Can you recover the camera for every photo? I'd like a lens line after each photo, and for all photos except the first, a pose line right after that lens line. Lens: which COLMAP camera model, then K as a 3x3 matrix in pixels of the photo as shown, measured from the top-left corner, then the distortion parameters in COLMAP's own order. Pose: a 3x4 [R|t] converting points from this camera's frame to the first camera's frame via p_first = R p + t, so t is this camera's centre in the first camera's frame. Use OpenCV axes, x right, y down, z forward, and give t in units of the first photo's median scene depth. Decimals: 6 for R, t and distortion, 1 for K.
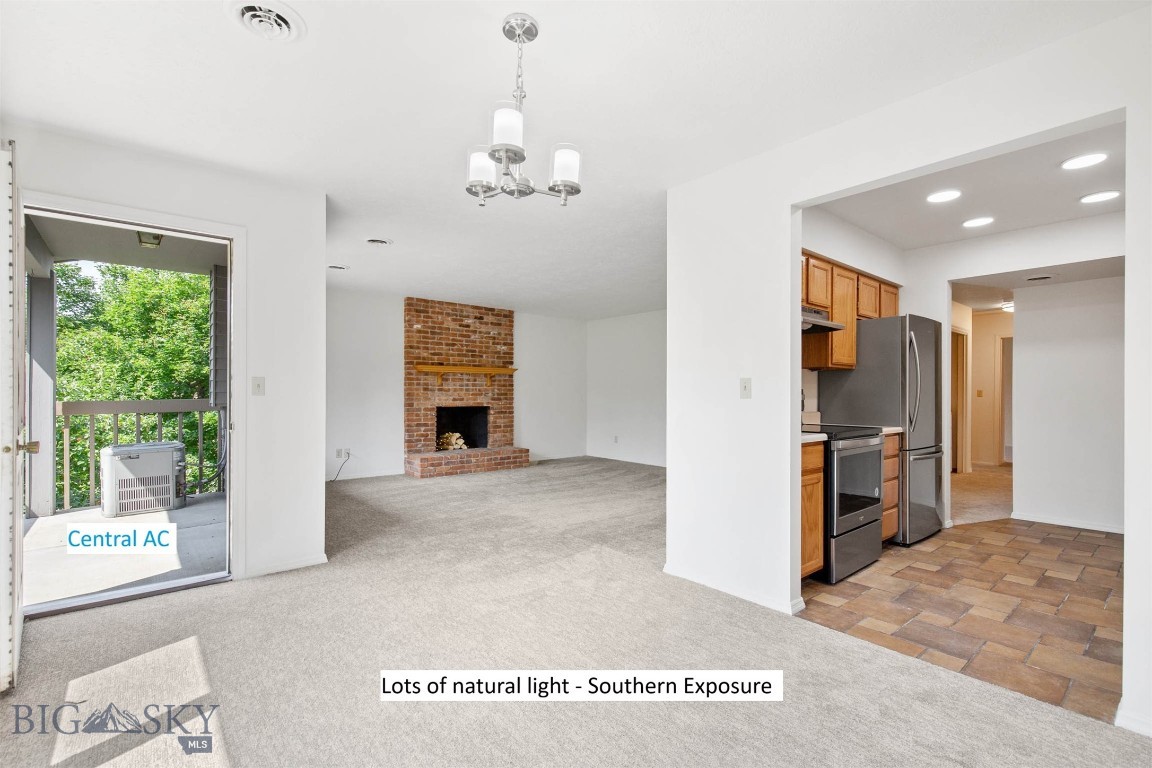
lens RADIAL K [[513.5, 0, 579.7], [0, 513.5, 390.7], [0, 0, 1]] dist [0.003653, 0.000312]
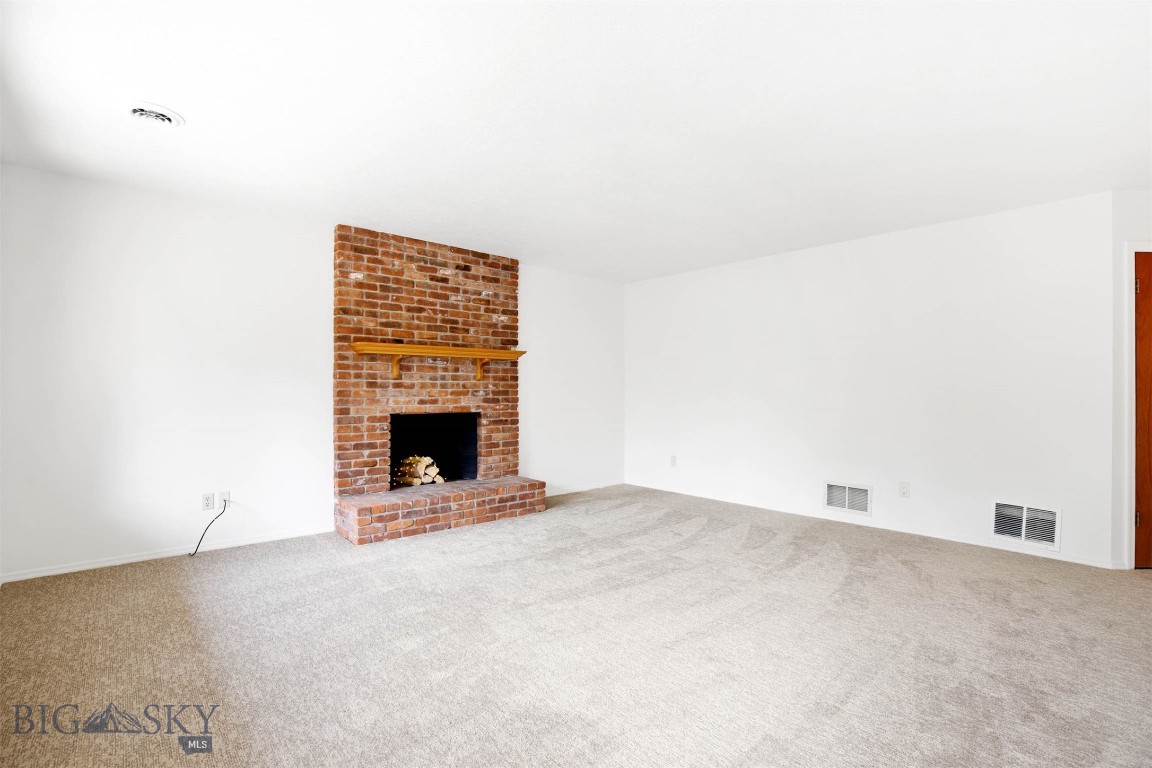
lens RADIAL K [[518.5, 0, 577.4], [0, 518.5, 388.5], [0, 0, 1]] dist [-0.055116, -0.000063]
pose [[0.999821, -0.002538, 0.018729, -0.072944], [0.002549, 0.999997, -0.000579, 0.002549], [-0.018727, 0.000627, 0.999824, 0.389401]]
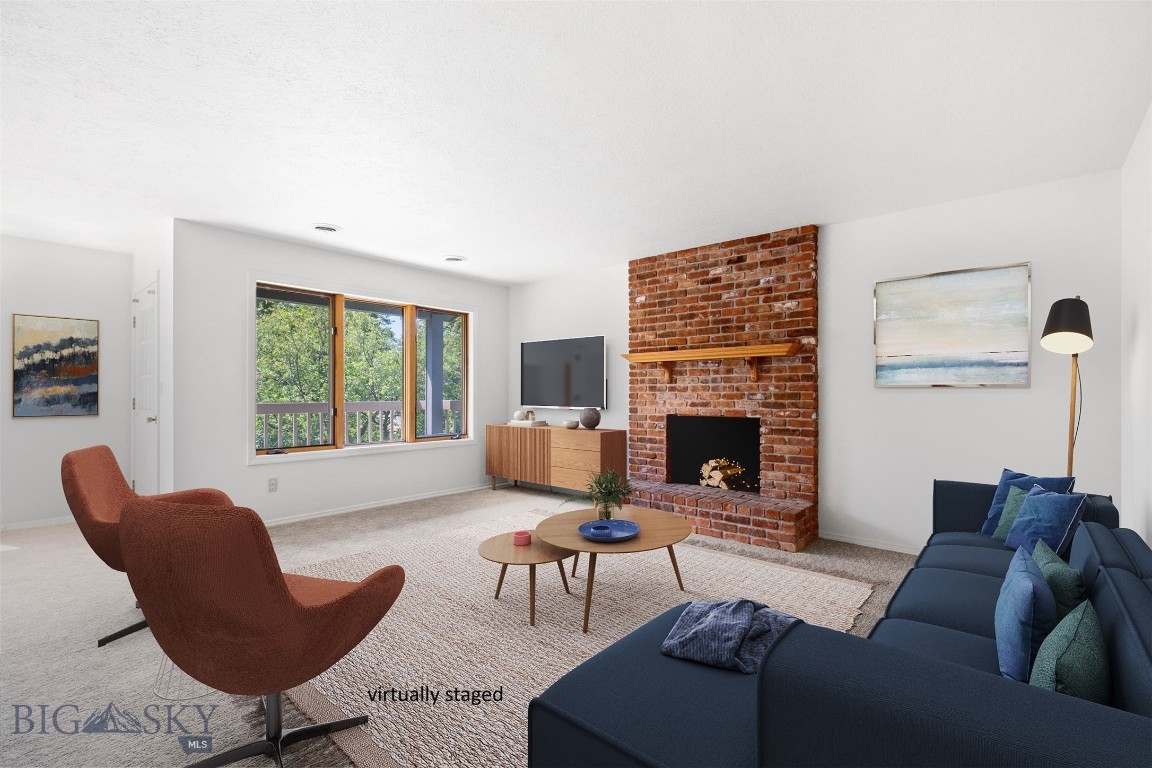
lens RADIAL K [[513.5, 0, 579.7], [0, 513.5, 390.7], [0, 0, 1]] dist [0.003653, 0.000312]
pose [[0.155382, -0.010206, -0.987802, 0.336833], [0.003696, 0.999946, -0.009751, 0.006148], [0.987848, -0.002136, 0.155411, 0.751906]]
